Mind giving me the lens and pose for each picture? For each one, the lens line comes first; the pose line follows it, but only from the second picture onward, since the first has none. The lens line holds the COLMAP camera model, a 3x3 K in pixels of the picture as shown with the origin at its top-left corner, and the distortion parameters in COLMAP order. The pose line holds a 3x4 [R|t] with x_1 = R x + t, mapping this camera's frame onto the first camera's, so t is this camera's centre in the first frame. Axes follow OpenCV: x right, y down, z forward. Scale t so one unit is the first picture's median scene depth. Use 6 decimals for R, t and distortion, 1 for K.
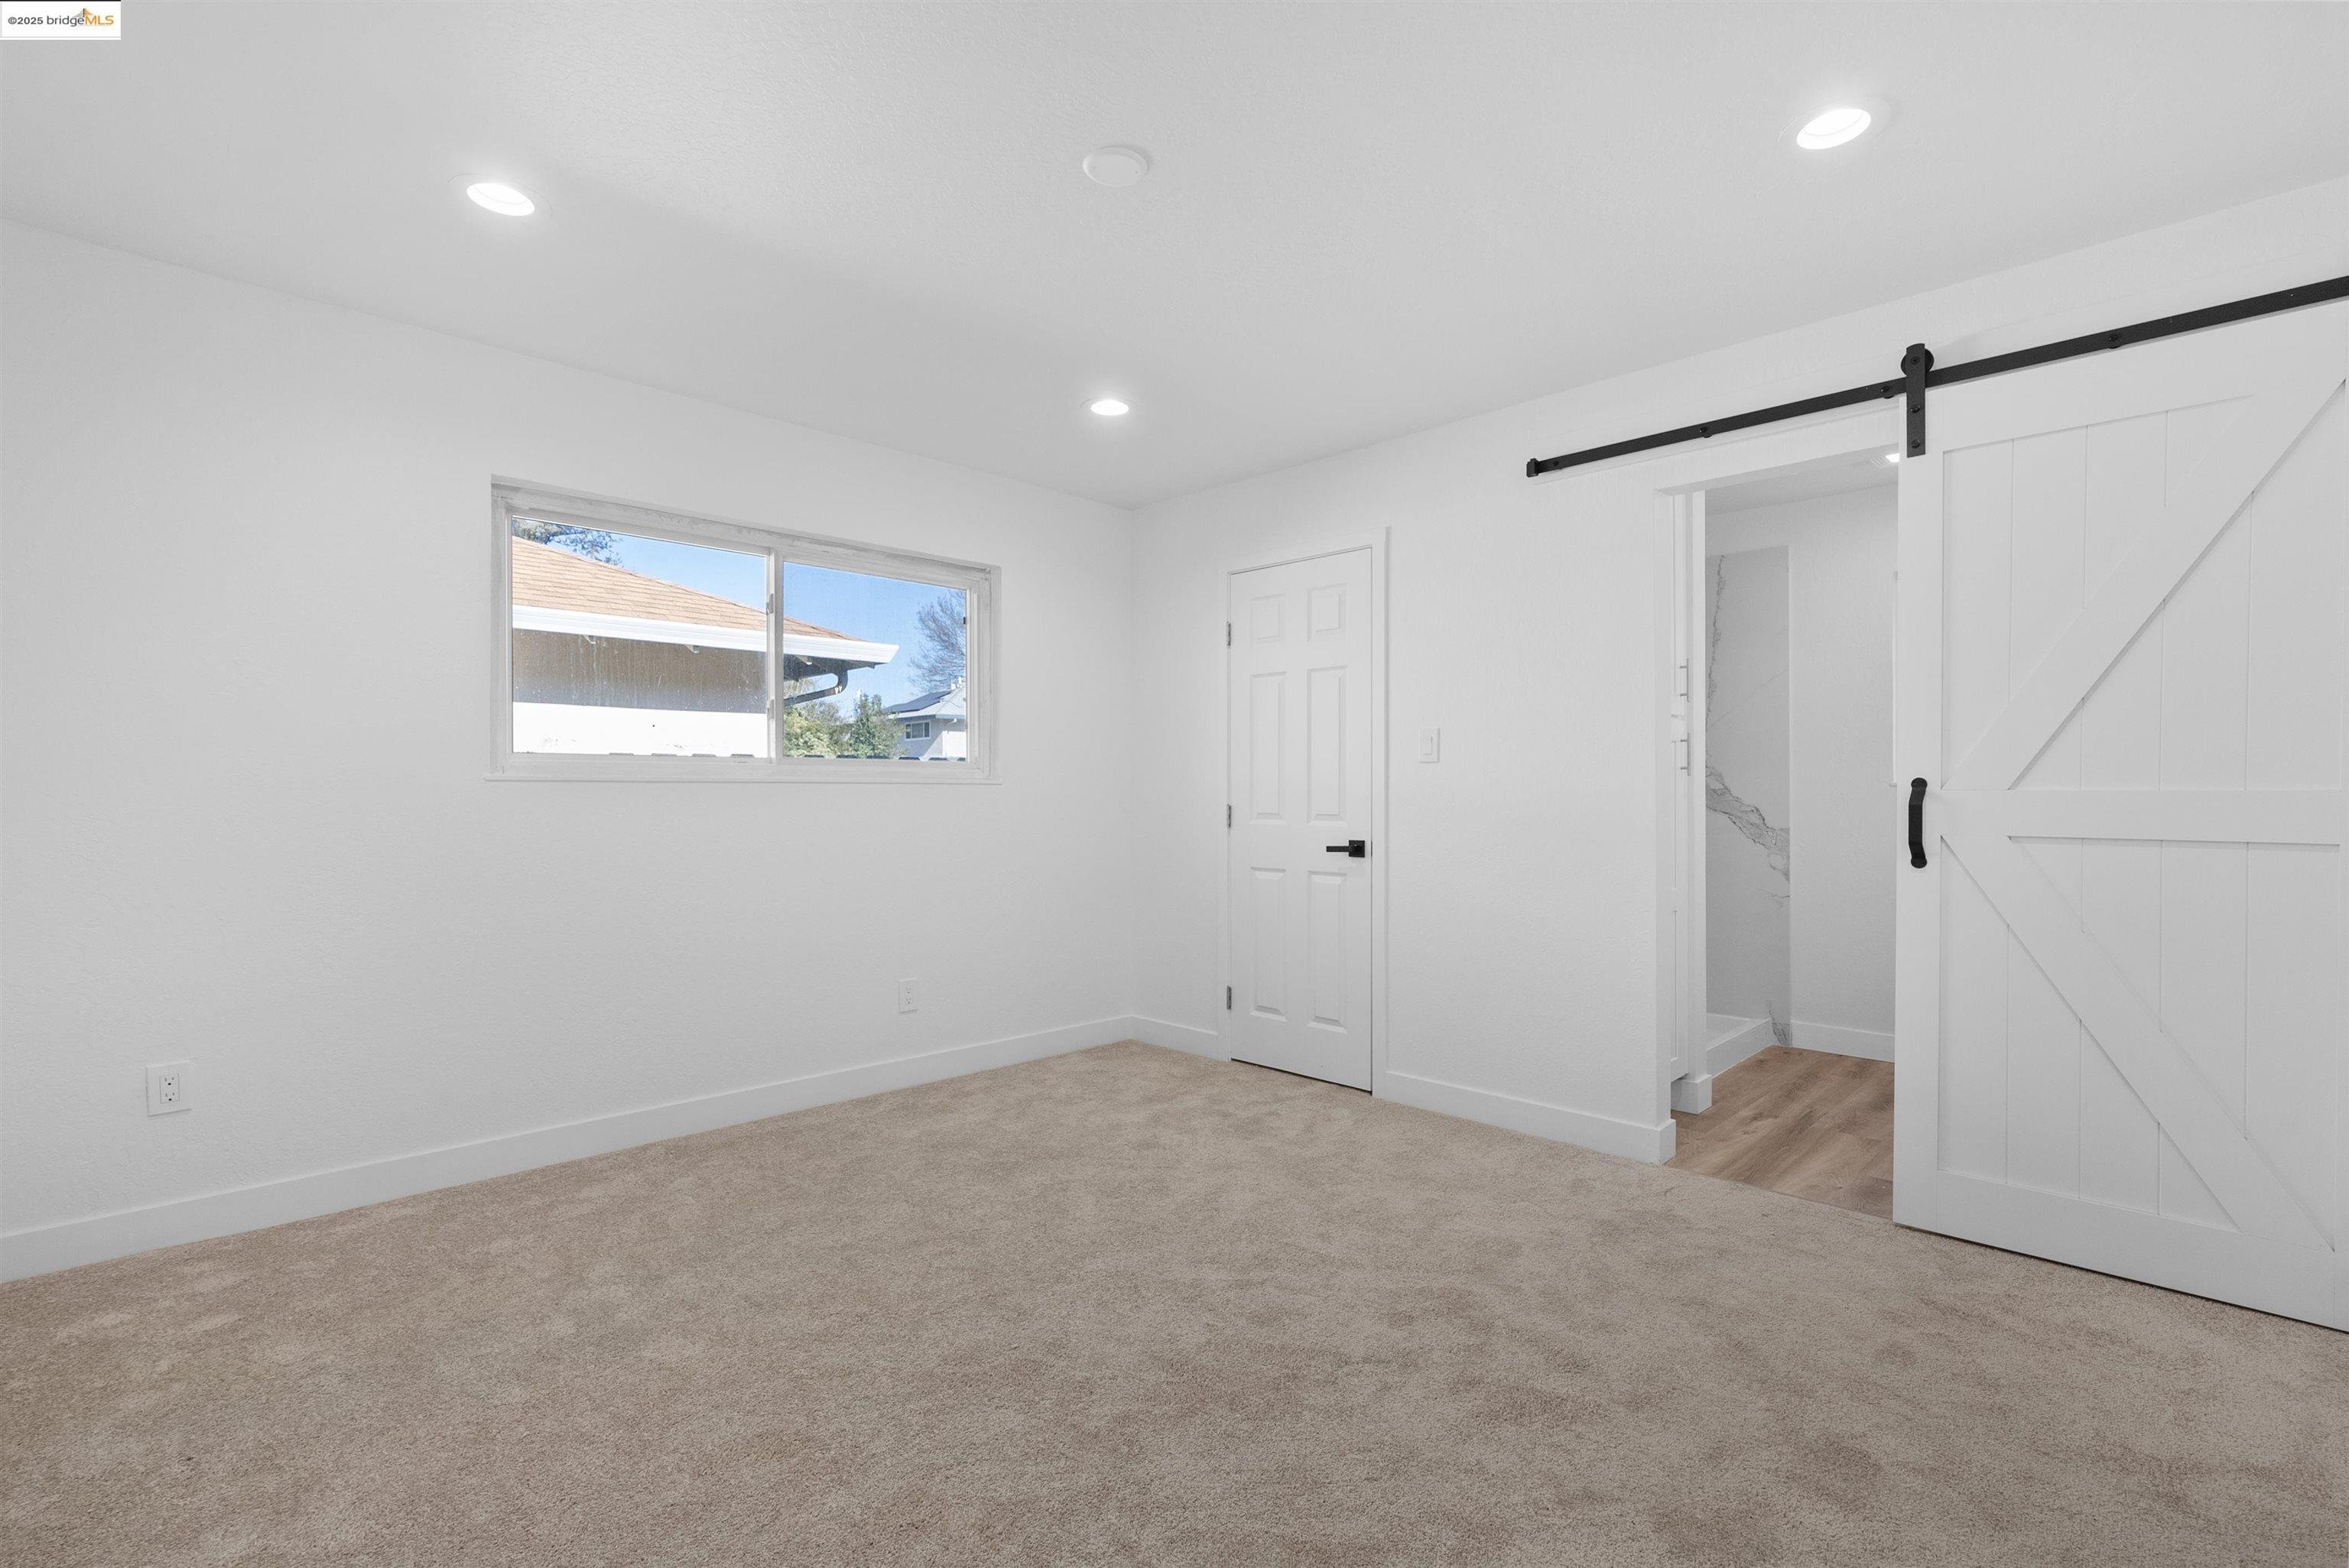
lens RADIAL K [[1059.6, 0, 1187.0], [0, 1059.6, 786.4], [0, 0, 1]] dist [-0.010346, 0.003912]
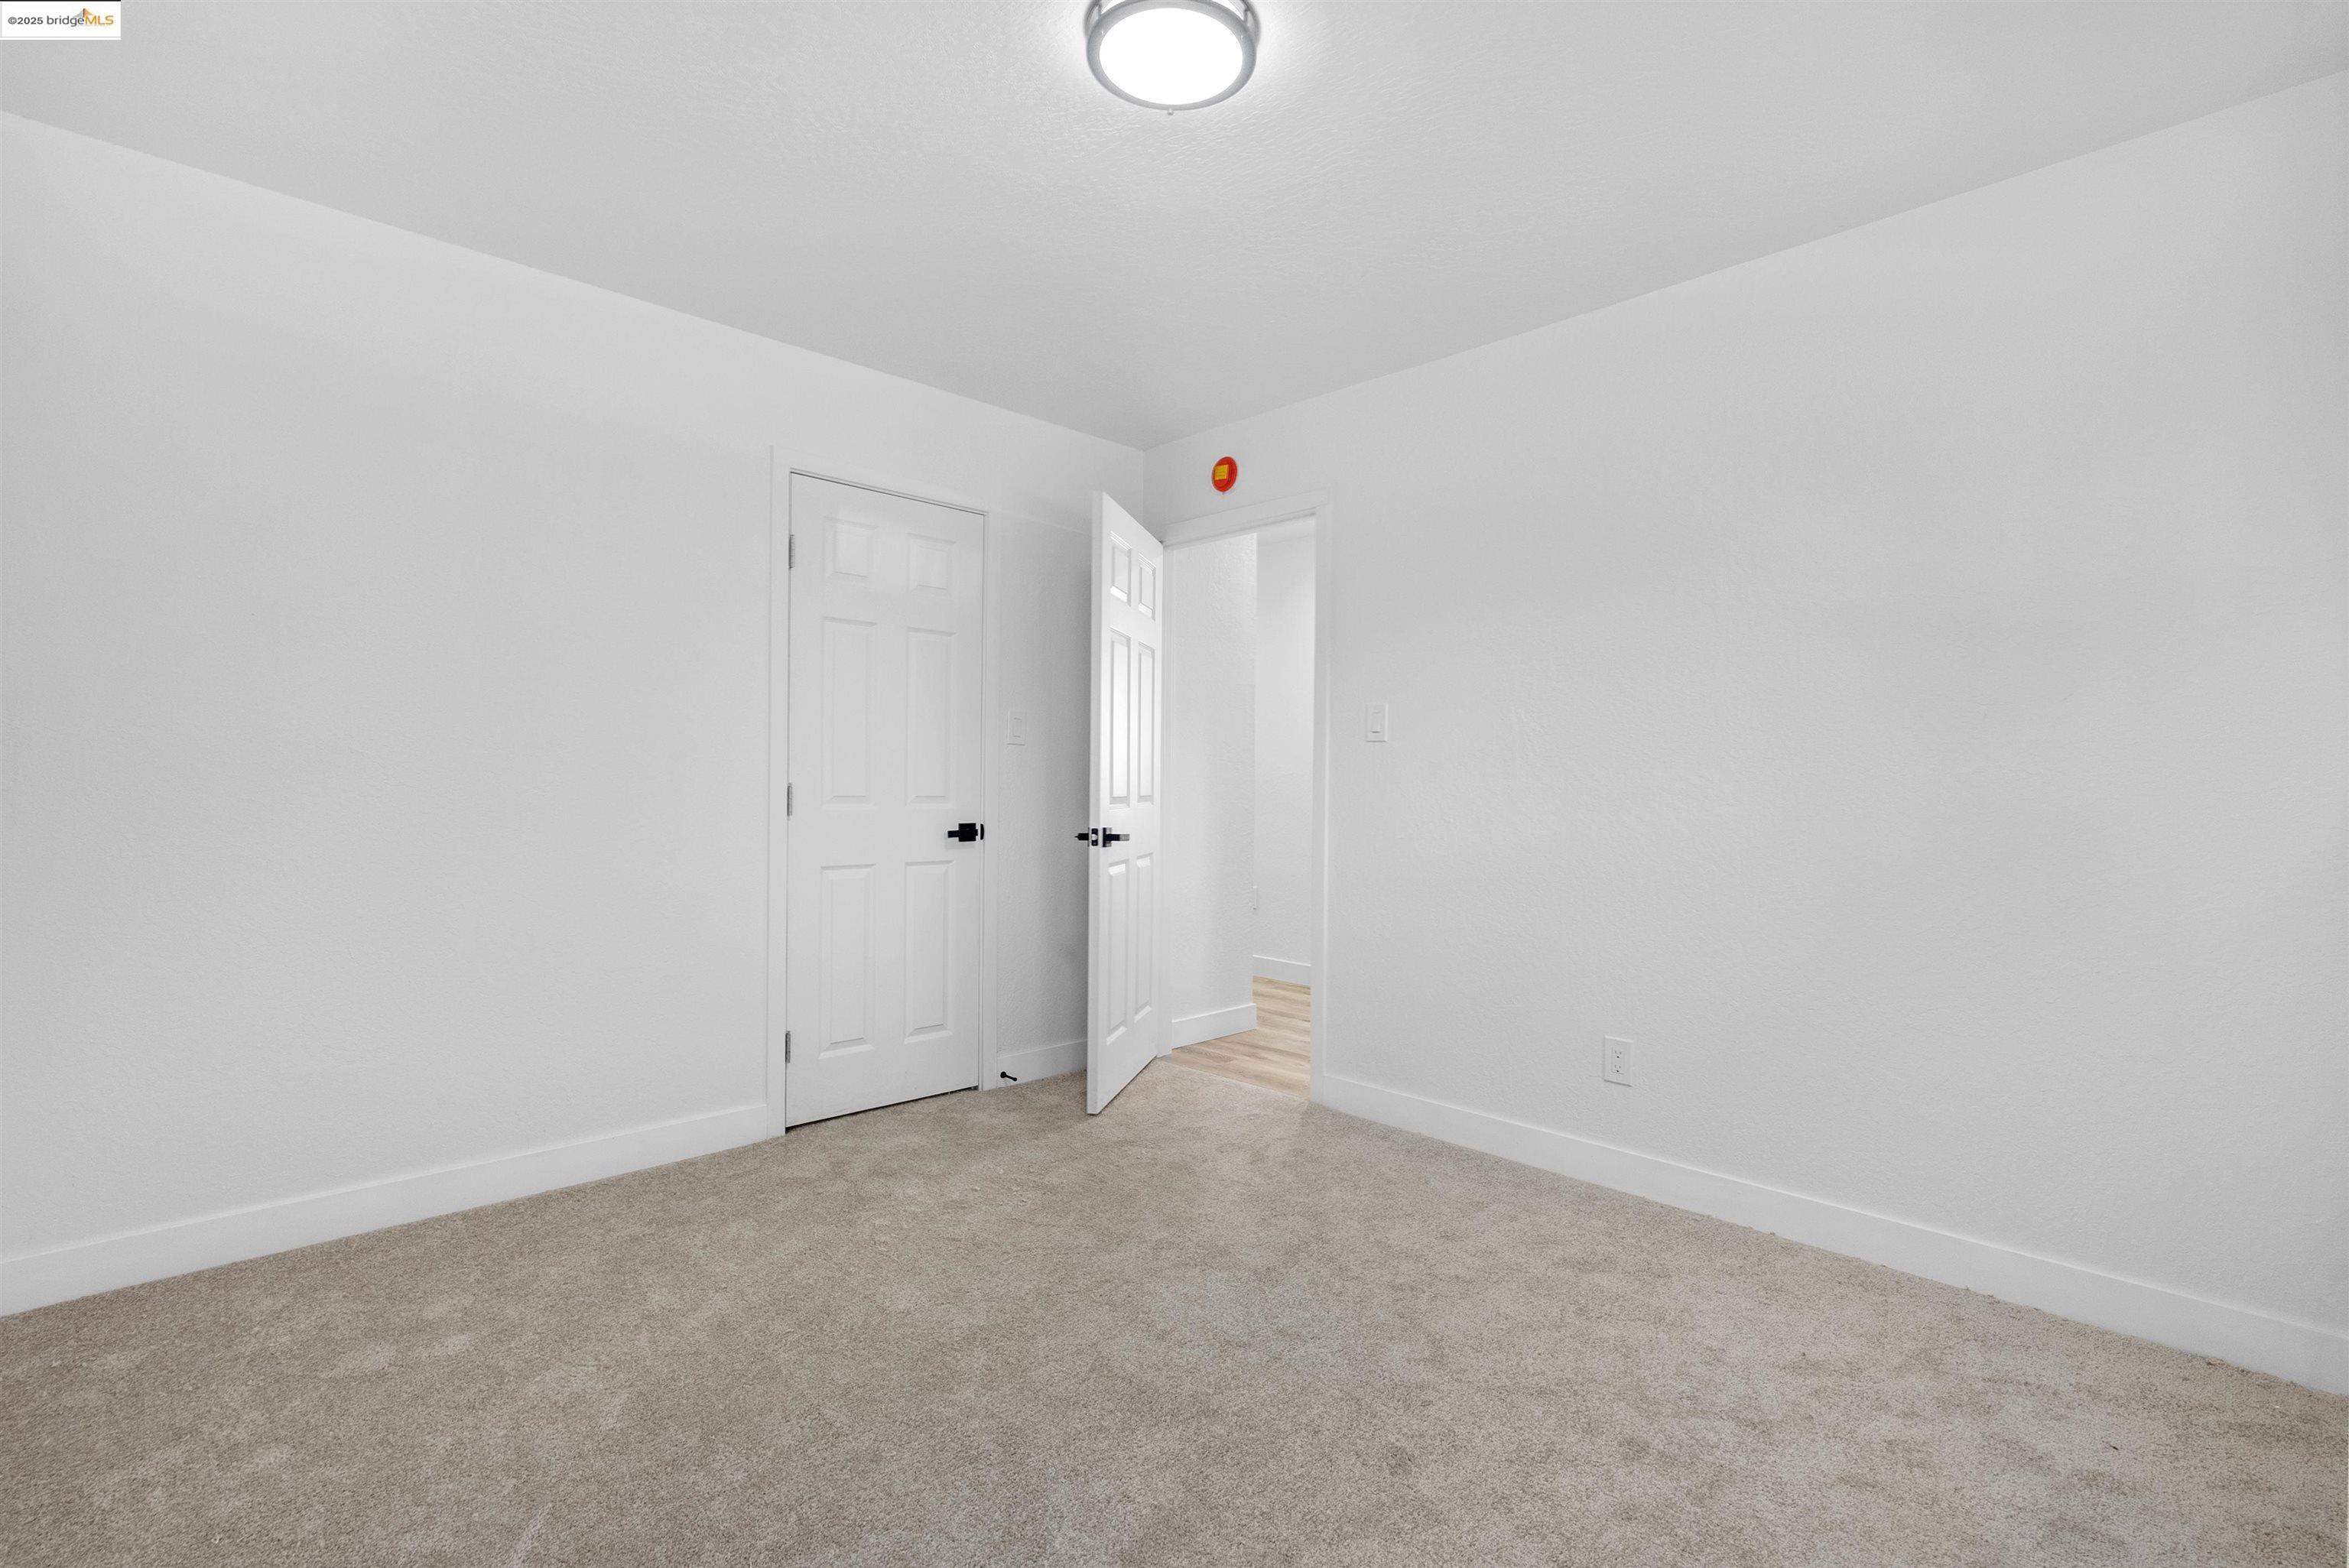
lens RADIAL K [[1059.6, 0, 1178.7], [0, 1059.6, 772.7], [0, 0, 1]] dist [-0.010346, 0.003912]
pose [[0.047513, 0.004679, 0.998860, -0.747747], [-0.020025, 0.999793, -0.003731, 0.005875], [-0.998670, -0.019824, 0.047596, 0.756457]]
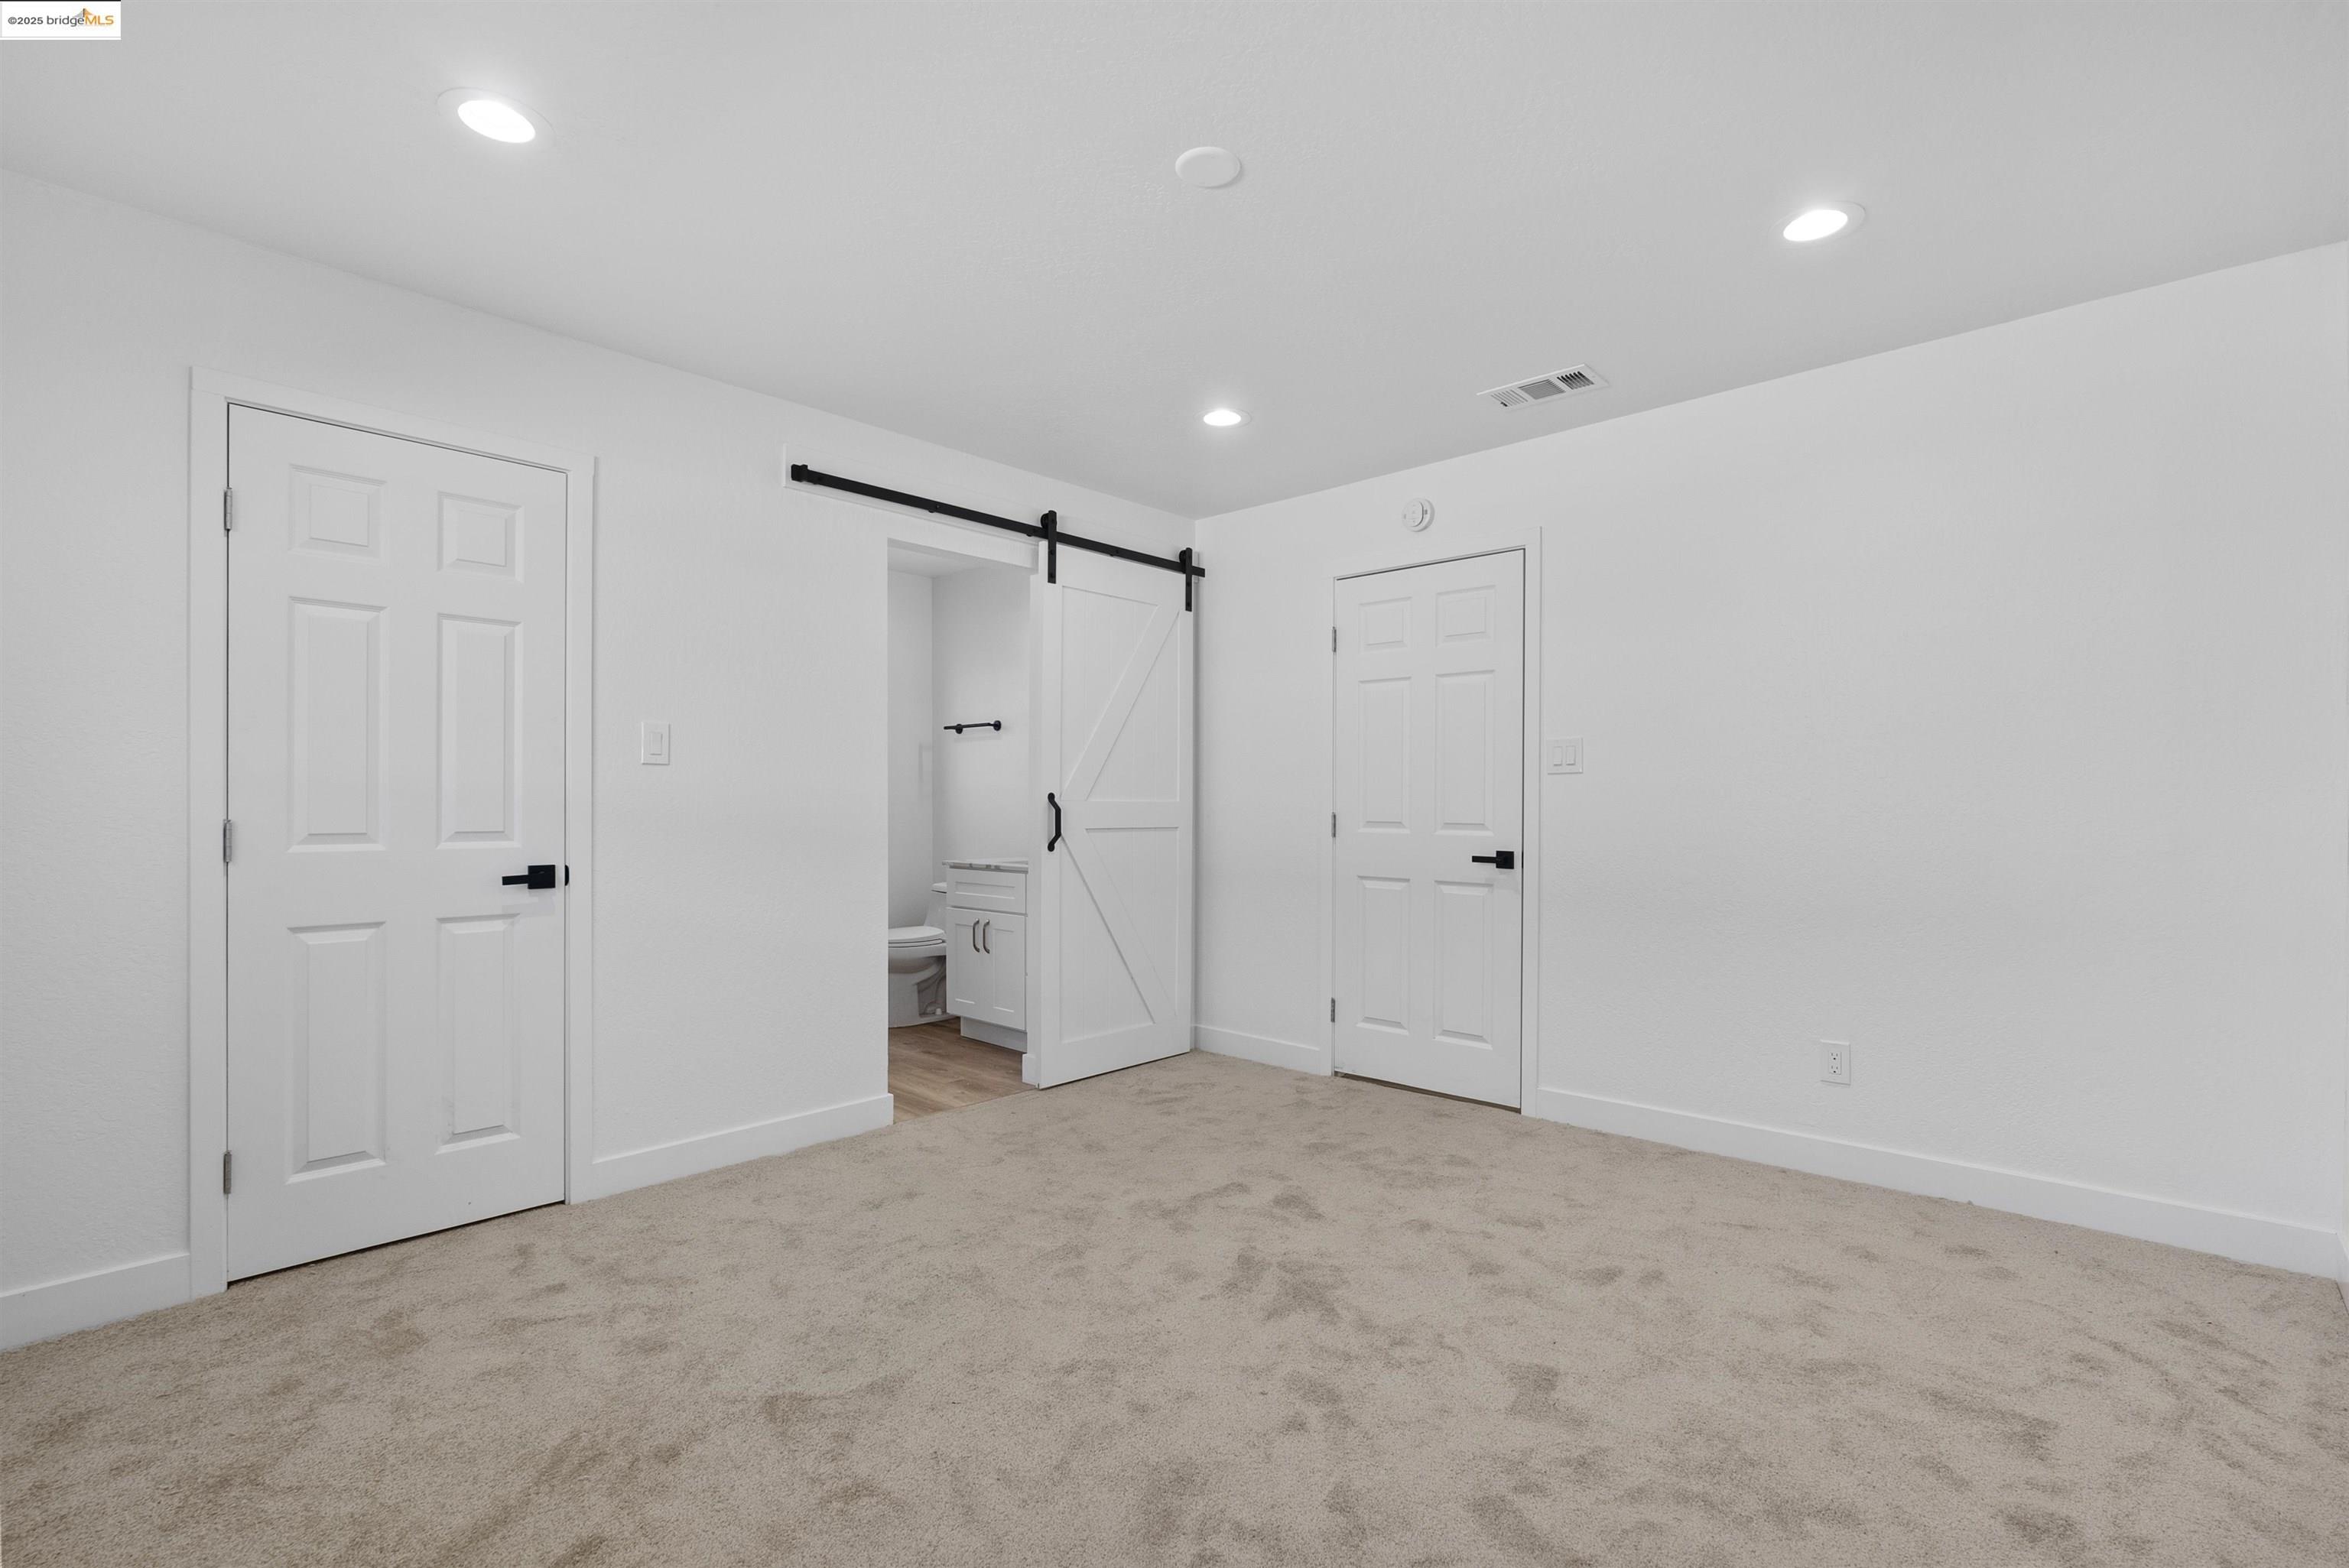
lens RADIAL K [[1059.6, 0, 1188.7], [0, 1059.6, 796.3], [0, 0, 1]] dist [-0.010346, 0.003912]
pose [[-0.036301, 0.005518, 0.999326, -0.571590], [-0.012149, 0.999908, -0.005963, 0.002010], [-0.999267, -0.012358, -0.036231, 0.570881]]
